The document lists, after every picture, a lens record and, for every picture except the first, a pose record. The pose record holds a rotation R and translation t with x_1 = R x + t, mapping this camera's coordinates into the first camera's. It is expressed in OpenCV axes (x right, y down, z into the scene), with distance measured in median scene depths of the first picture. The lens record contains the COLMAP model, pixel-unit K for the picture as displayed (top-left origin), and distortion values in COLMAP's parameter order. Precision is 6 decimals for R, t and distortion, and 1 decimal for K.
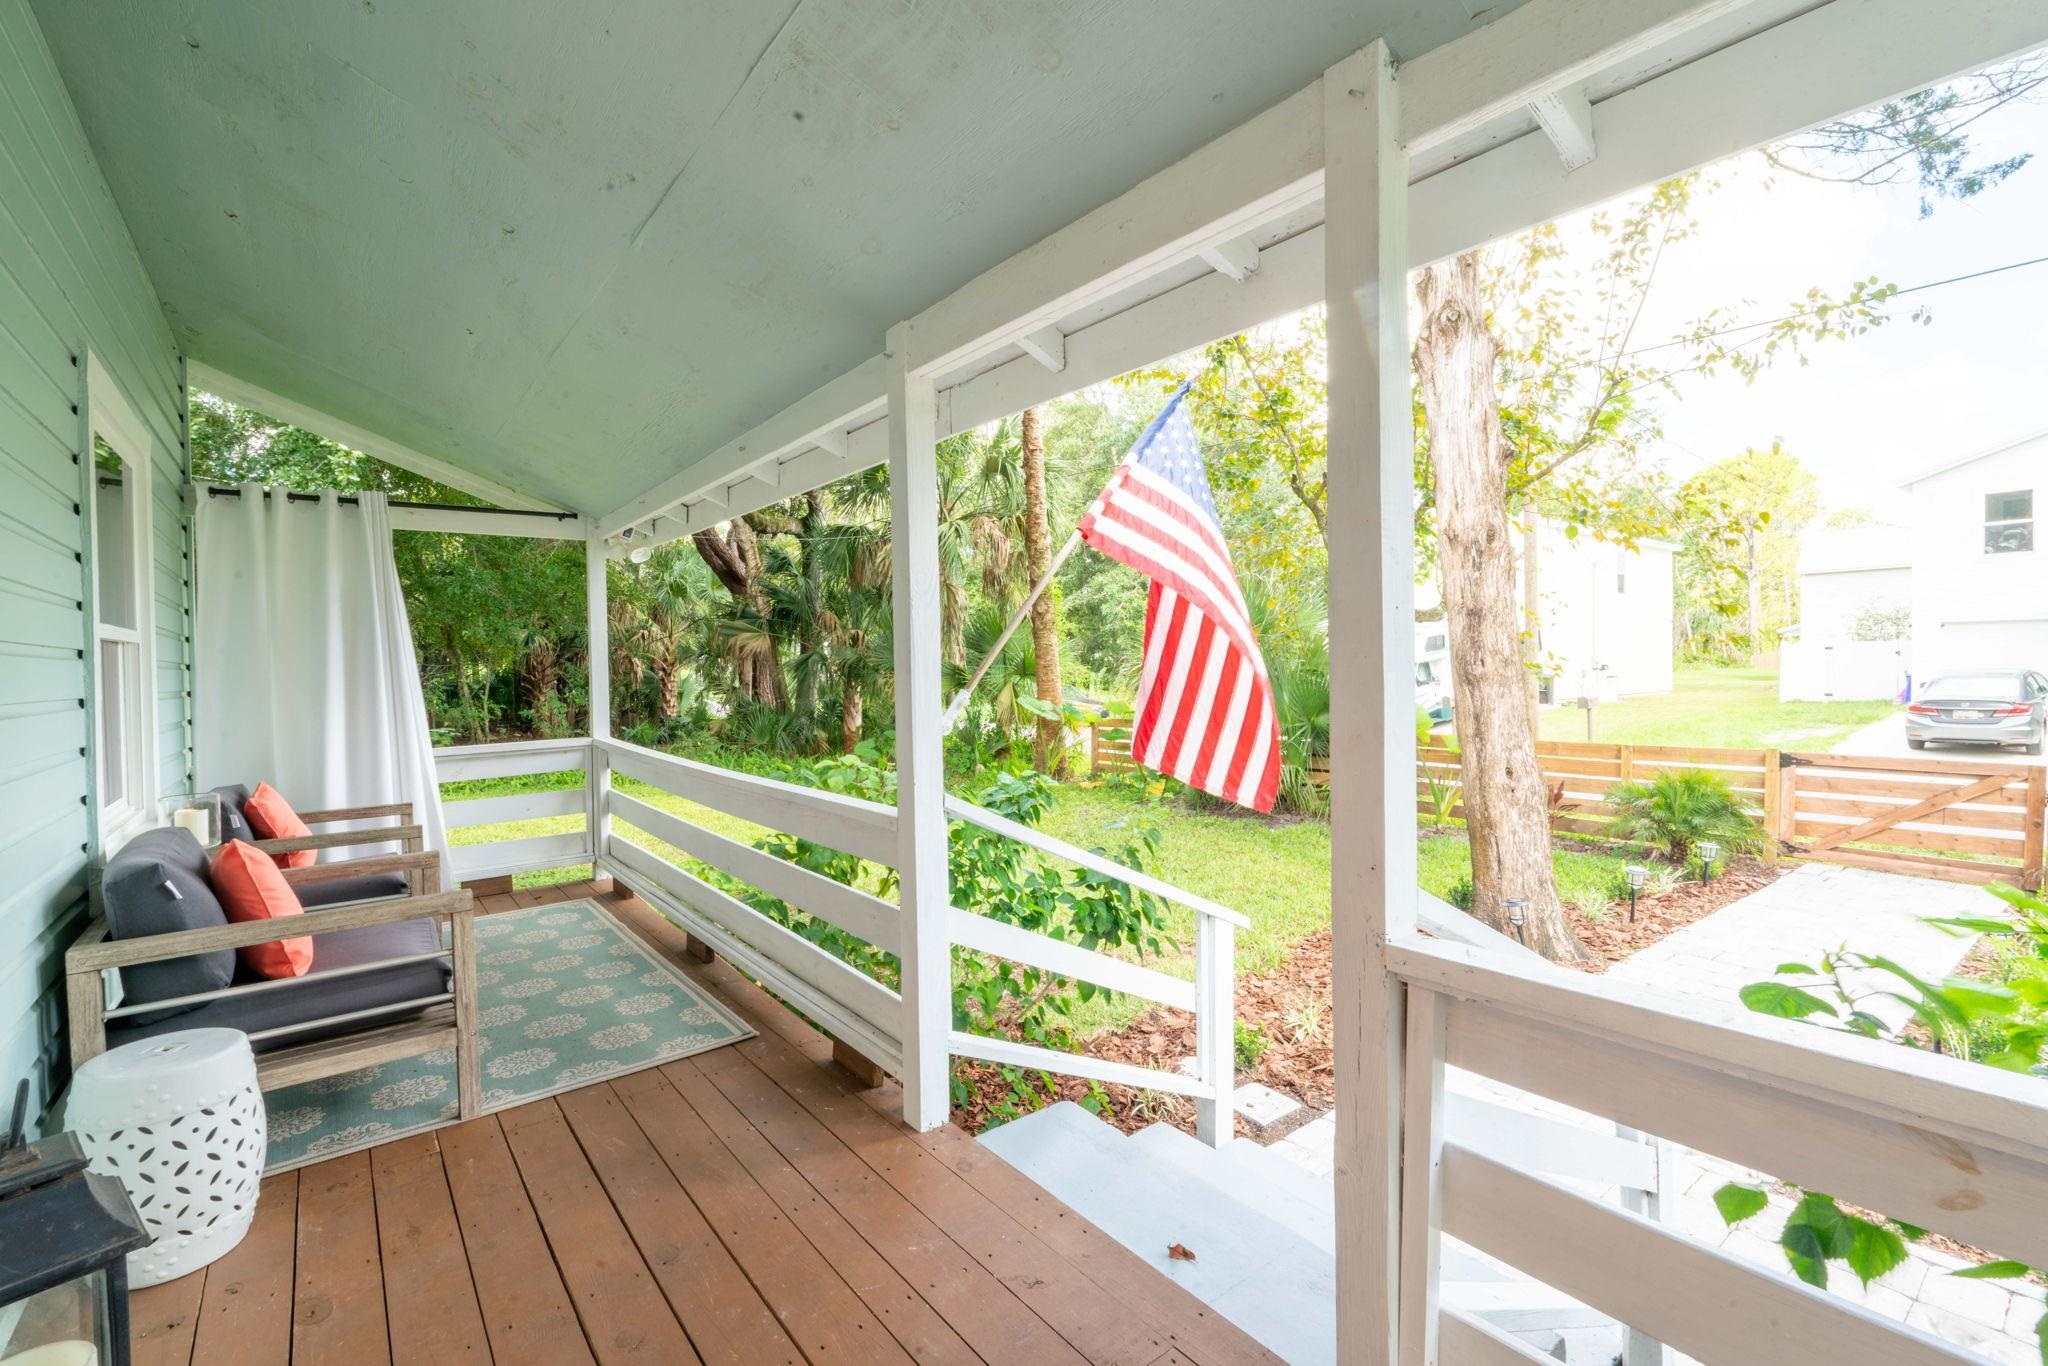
lens RADIAL K [[884.8, 0, 1008.8], [0, 884.8, 685.6], [0, 0, 1]] dist [-0.015994, 0.000334]
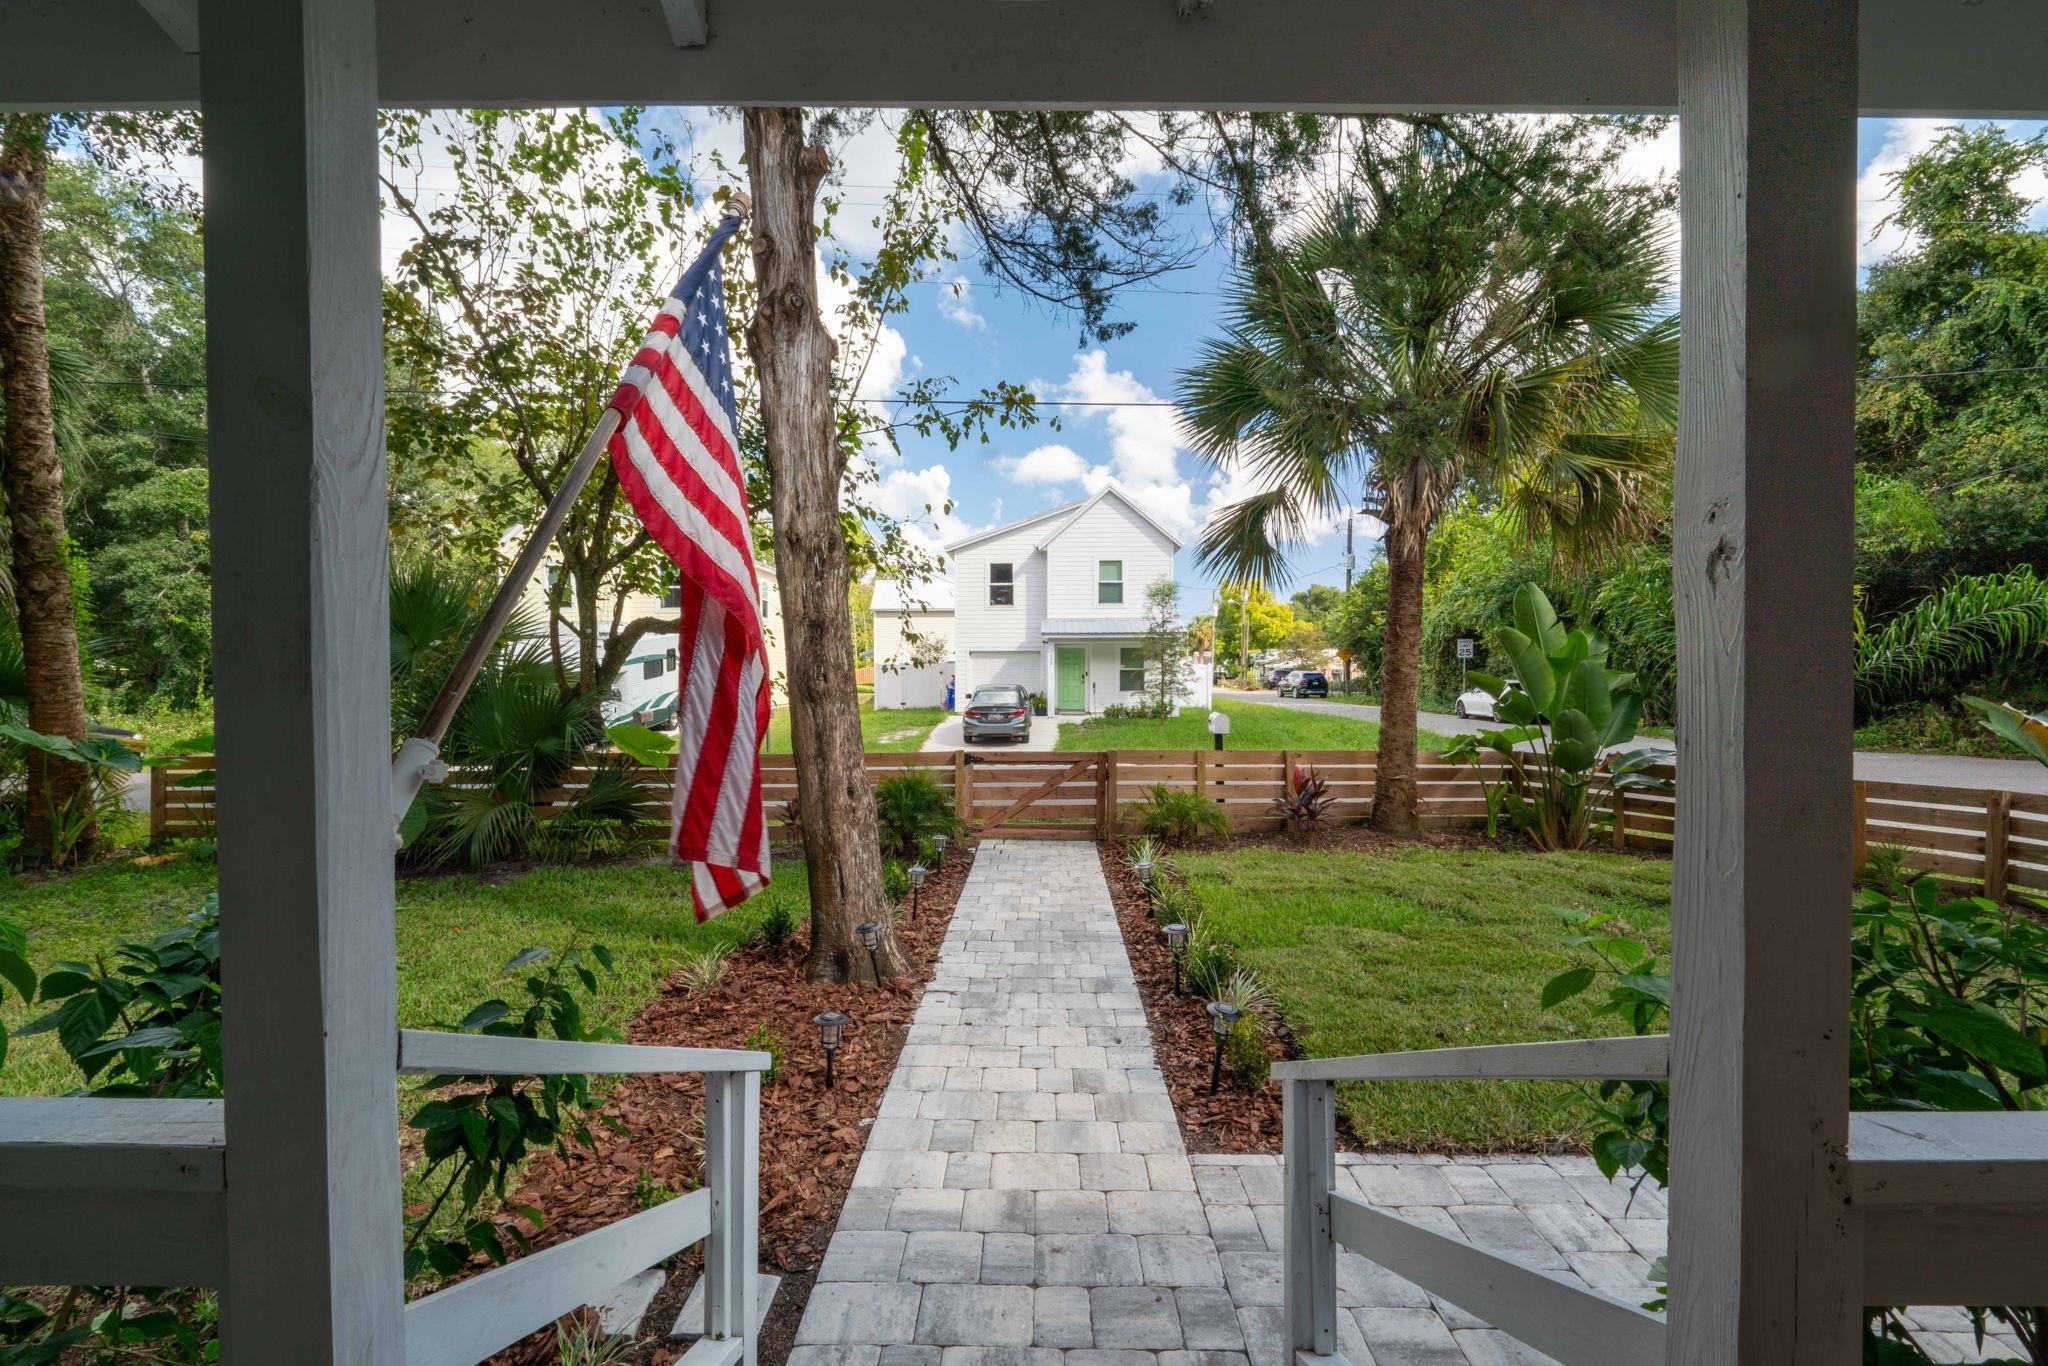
lens RADIAL K [[884.8, 0, 1008.8], [0, 884.8, 685.6], [0, 0, 1]] dist [-0.015994, 0.000334]
pose [[0.607325, 0.000899, 0.794453, -0.072355], [0.012389, 0.999867, -0.010602, -0.004303], [-0.794357, 0.016282, 0.607233, 0.208998]]
